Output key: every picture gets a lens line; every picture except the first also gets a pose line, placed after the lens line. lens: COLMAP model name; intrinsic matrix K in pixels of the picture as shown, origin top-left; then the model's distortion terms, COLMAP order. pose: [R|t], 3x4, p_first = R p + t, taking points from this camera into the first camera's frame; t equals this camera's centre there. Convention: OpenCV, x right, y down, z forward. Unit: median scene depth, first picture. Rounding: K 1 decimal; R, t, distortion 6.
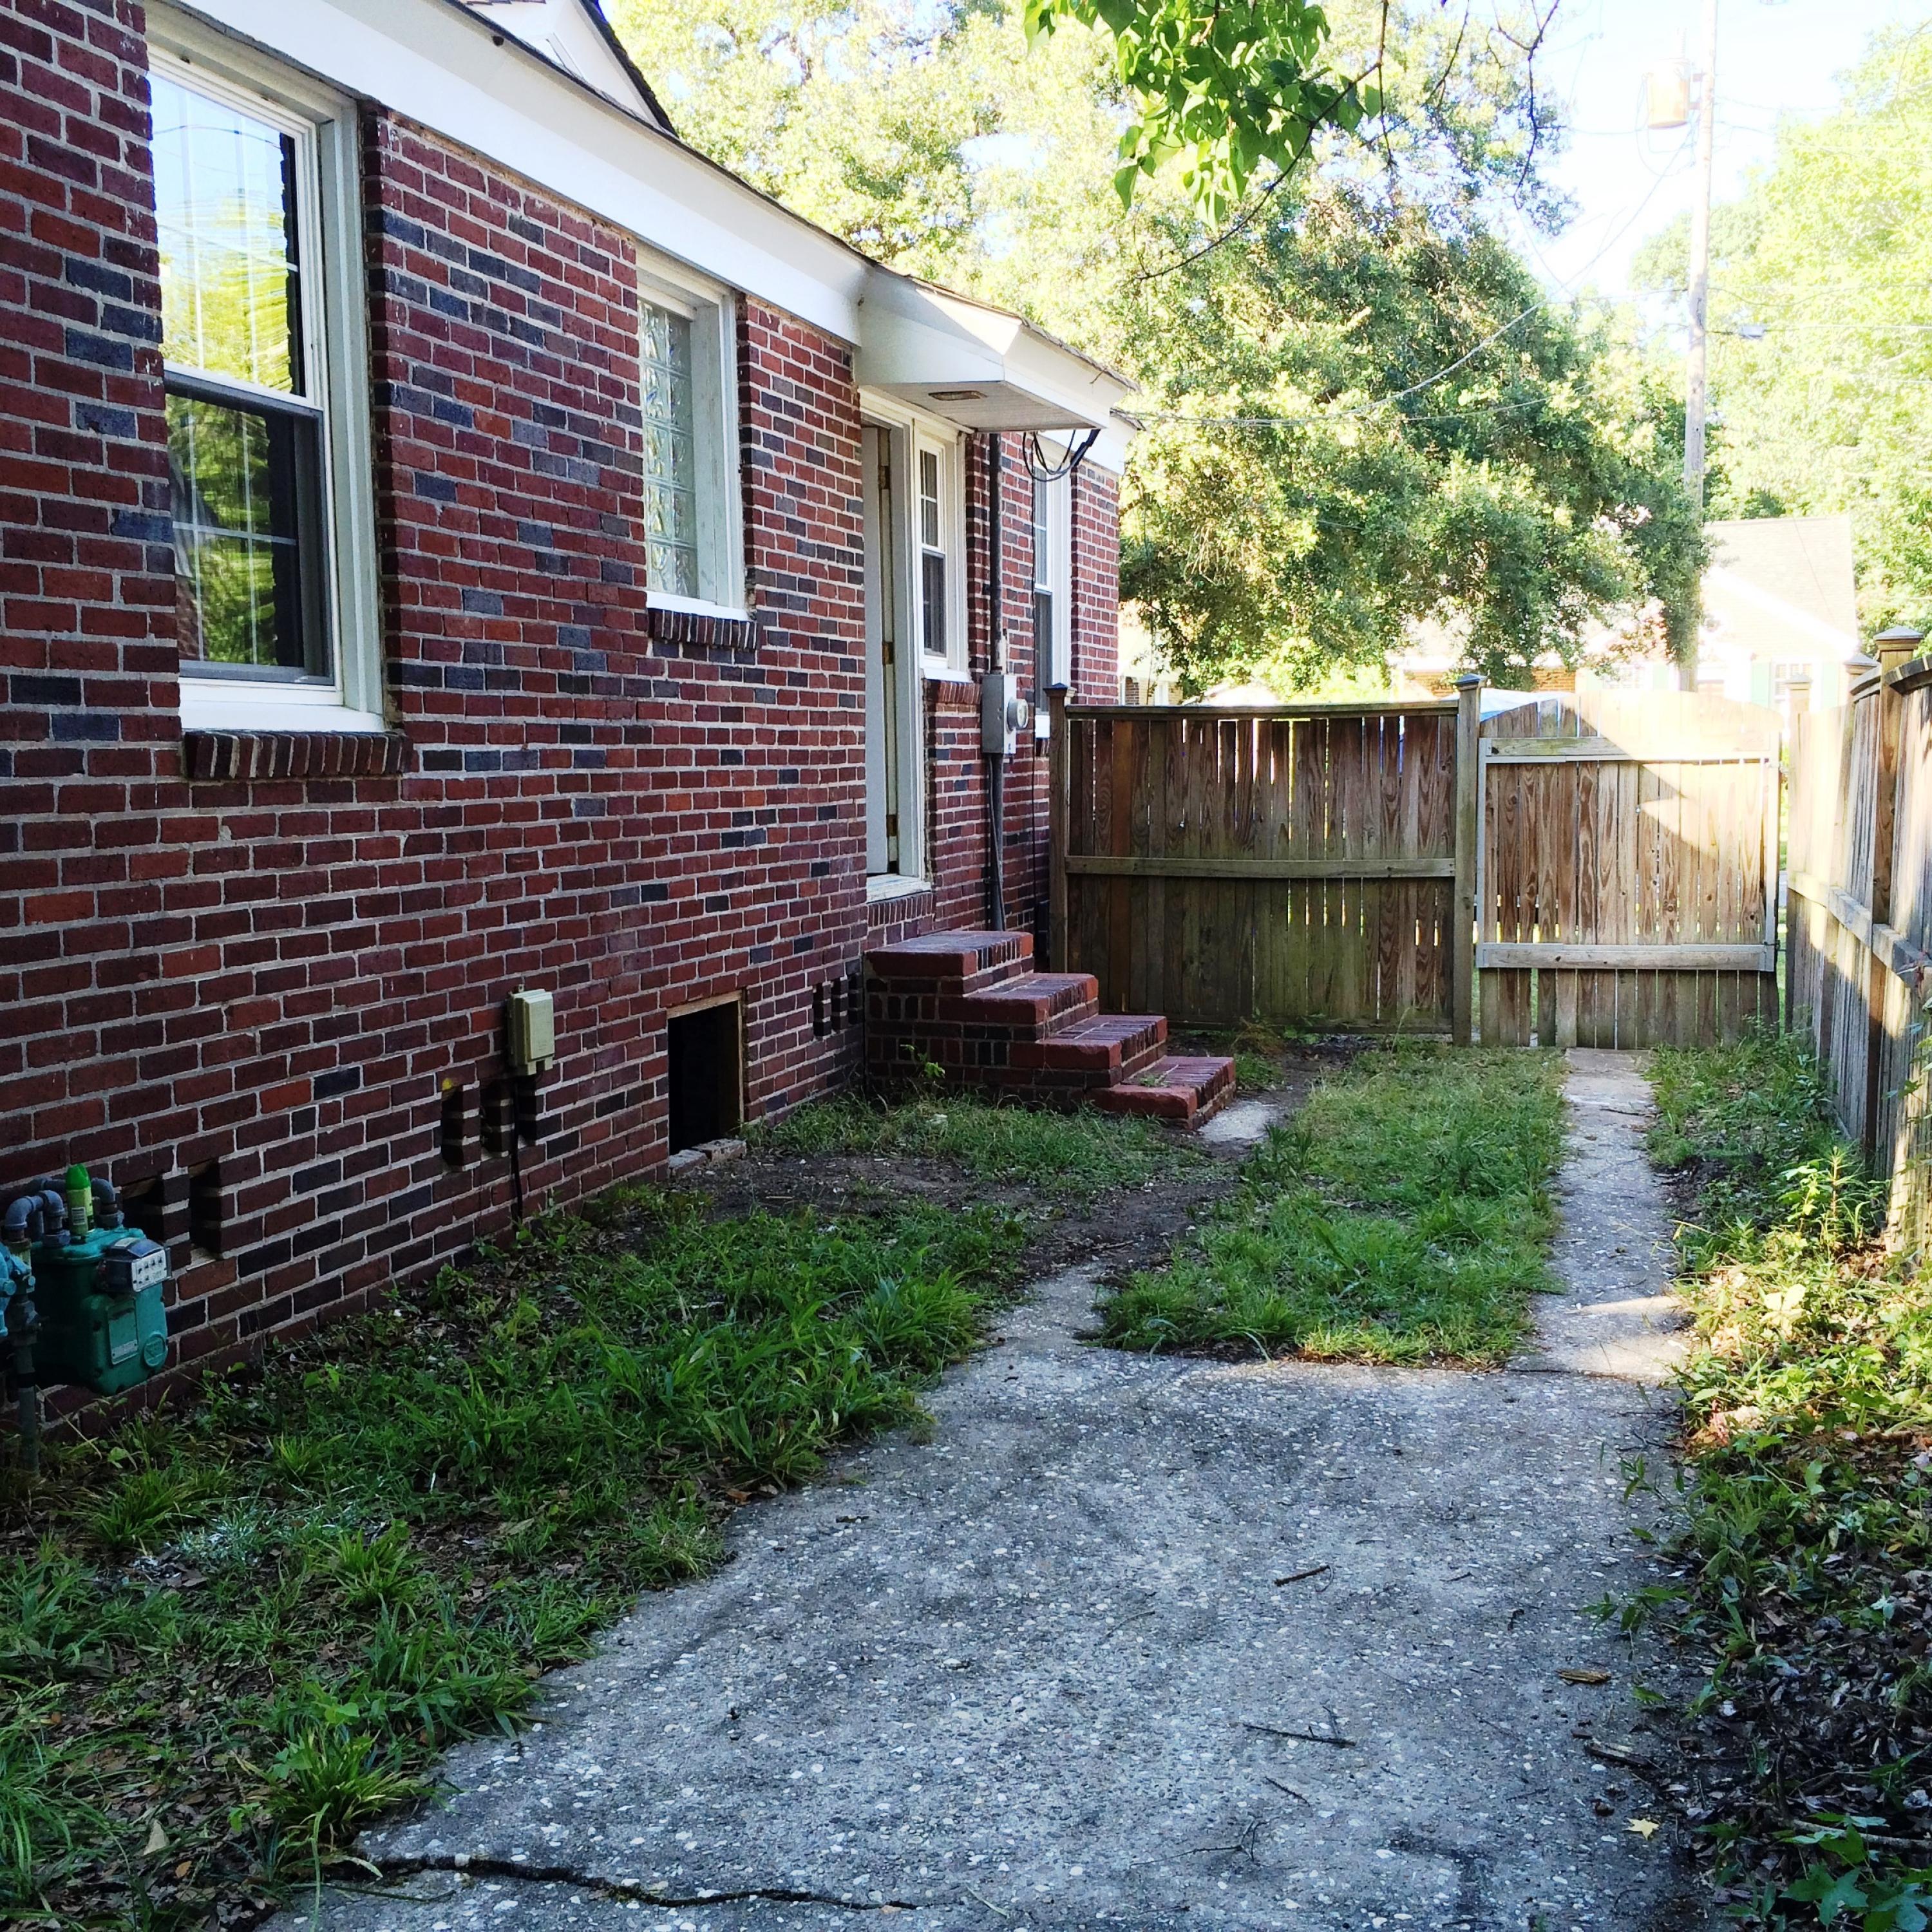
lens RADIAL K [[2165.4, 0, 967.5], [0, 2165.4, 968.2], [0, 0, 1]] dist [0.003394, 0.000000]
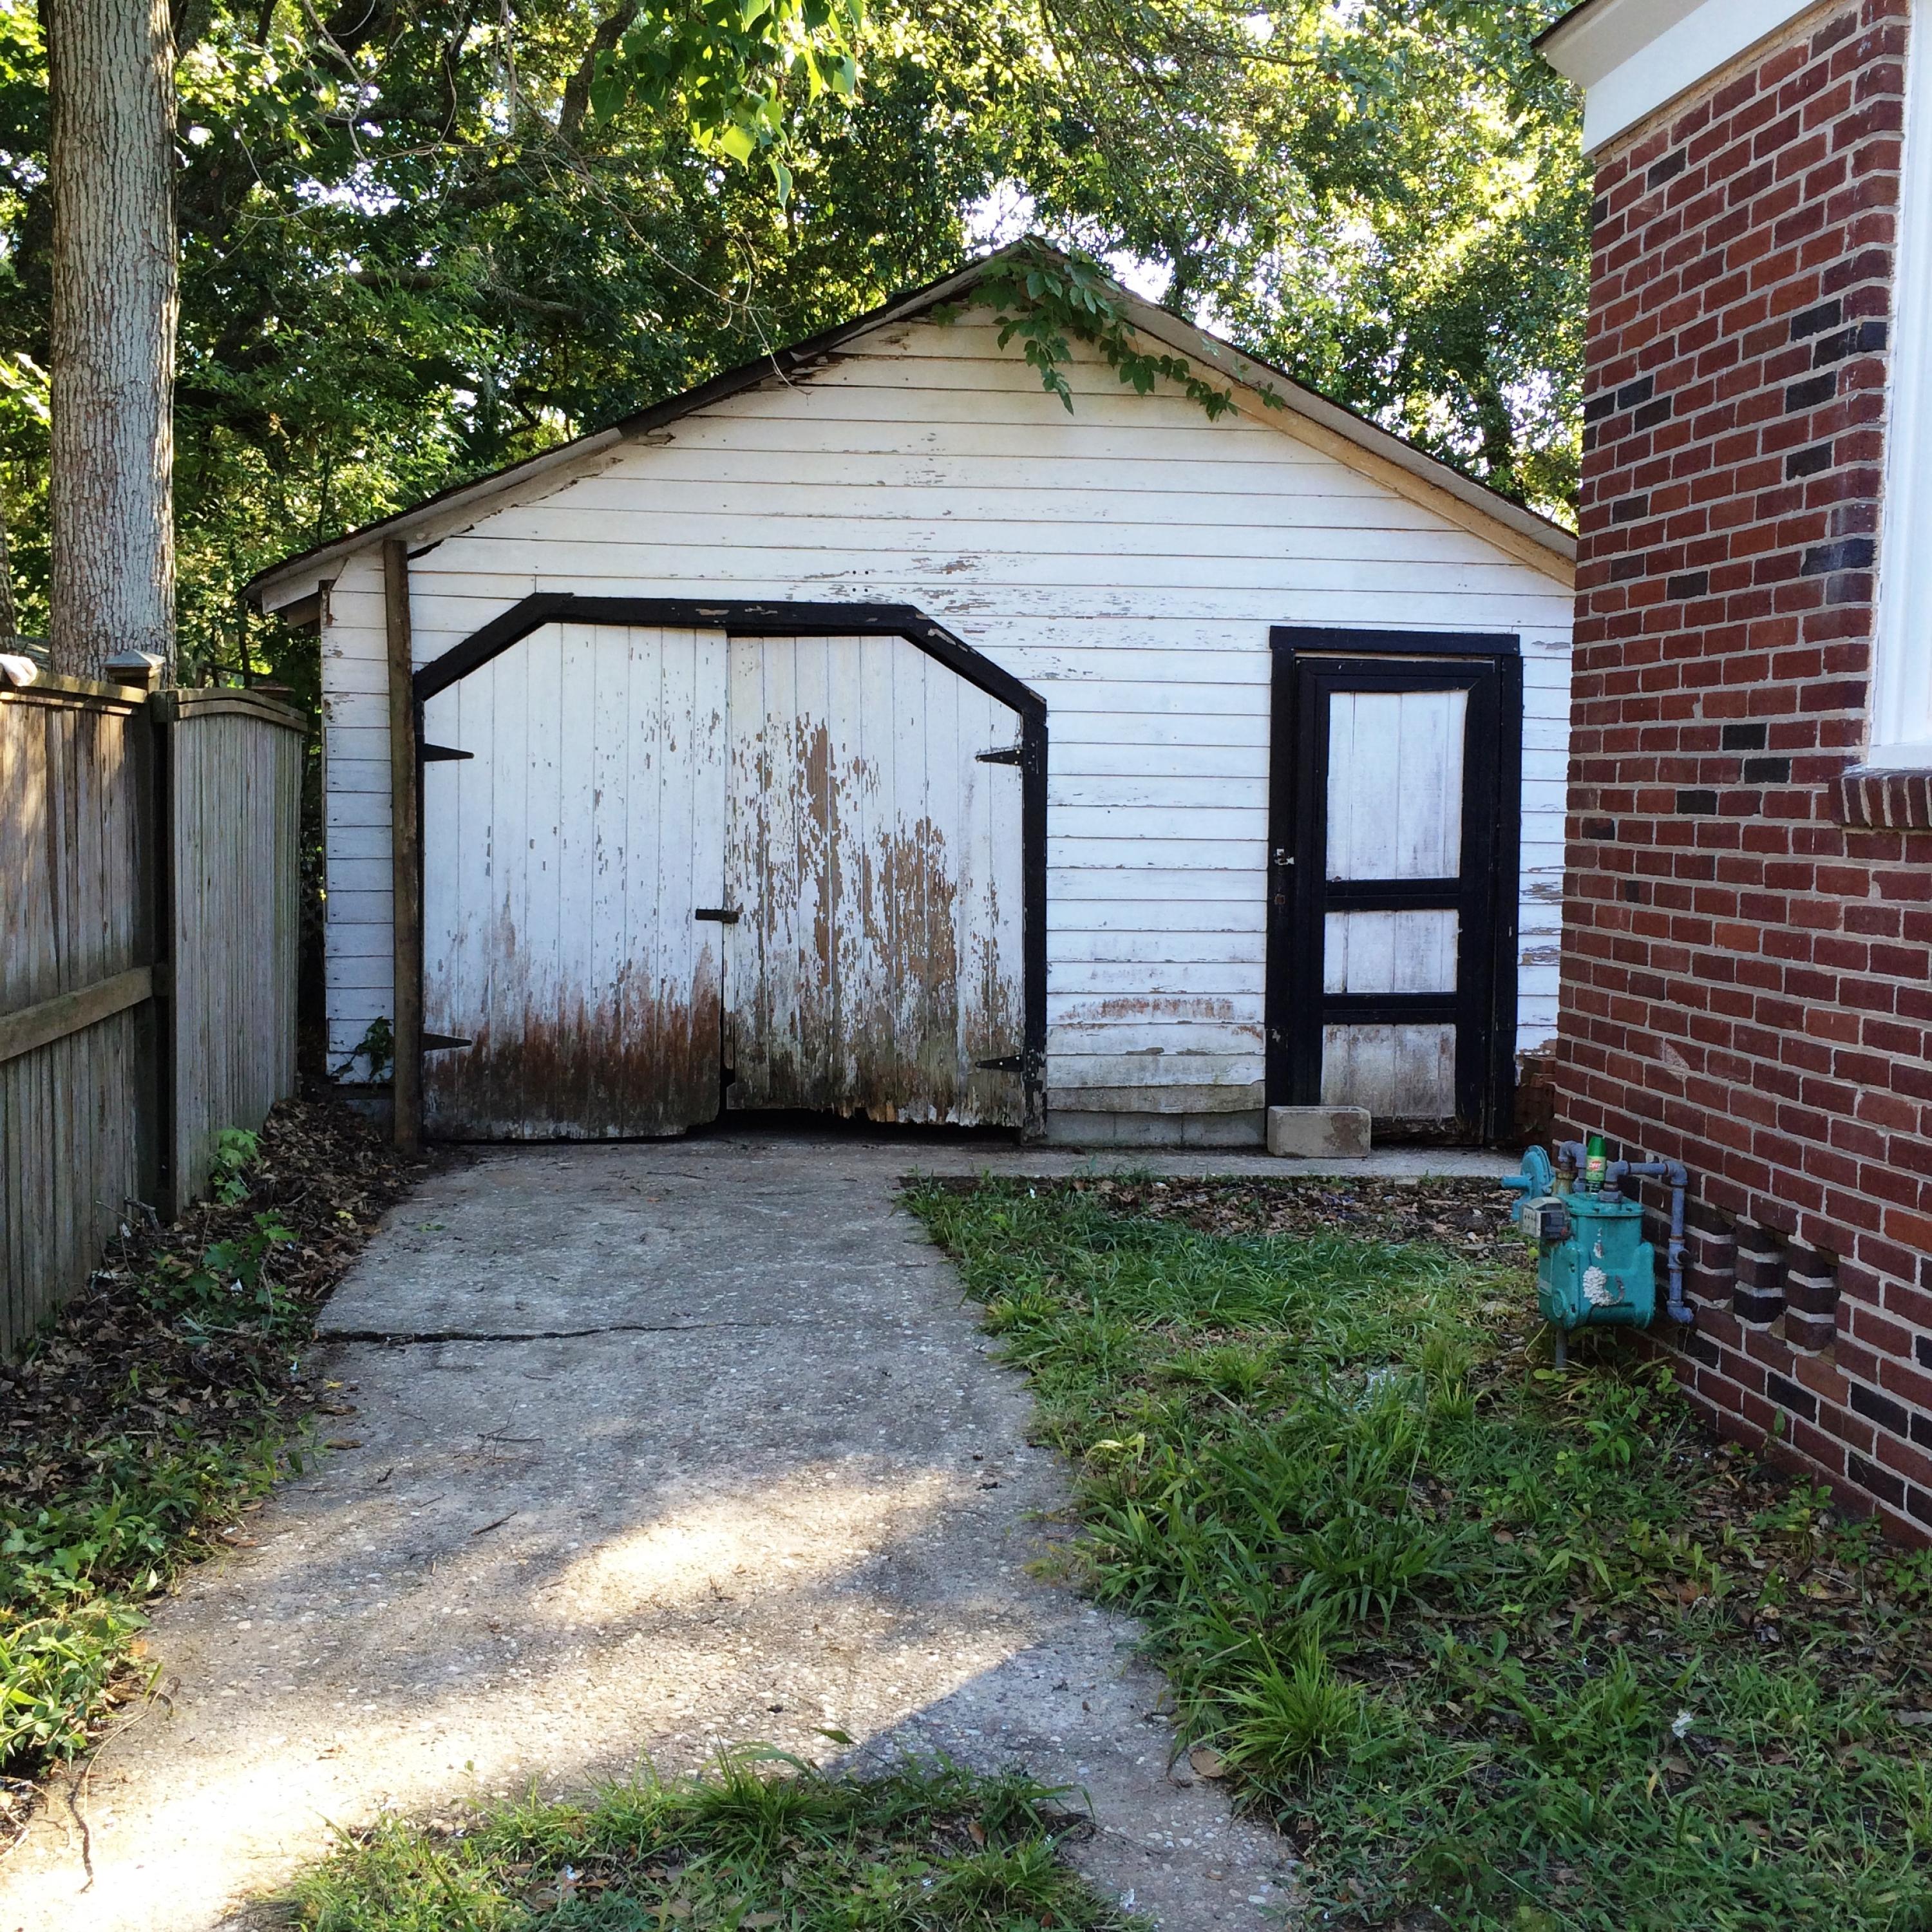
lens RADIAL K [[2165.4, 0, 966.6], [0, 2165.4, 963.5], [0, 0, 1]] dist [0.003394, 0.000000]
pose [[-0.905161, 0.025371, -0.424312, 0.364846], [-0.053504, 0.983478, 0.172941, -0.170930], [0.421689, 0.179242, -0.888848, 1.695482]]
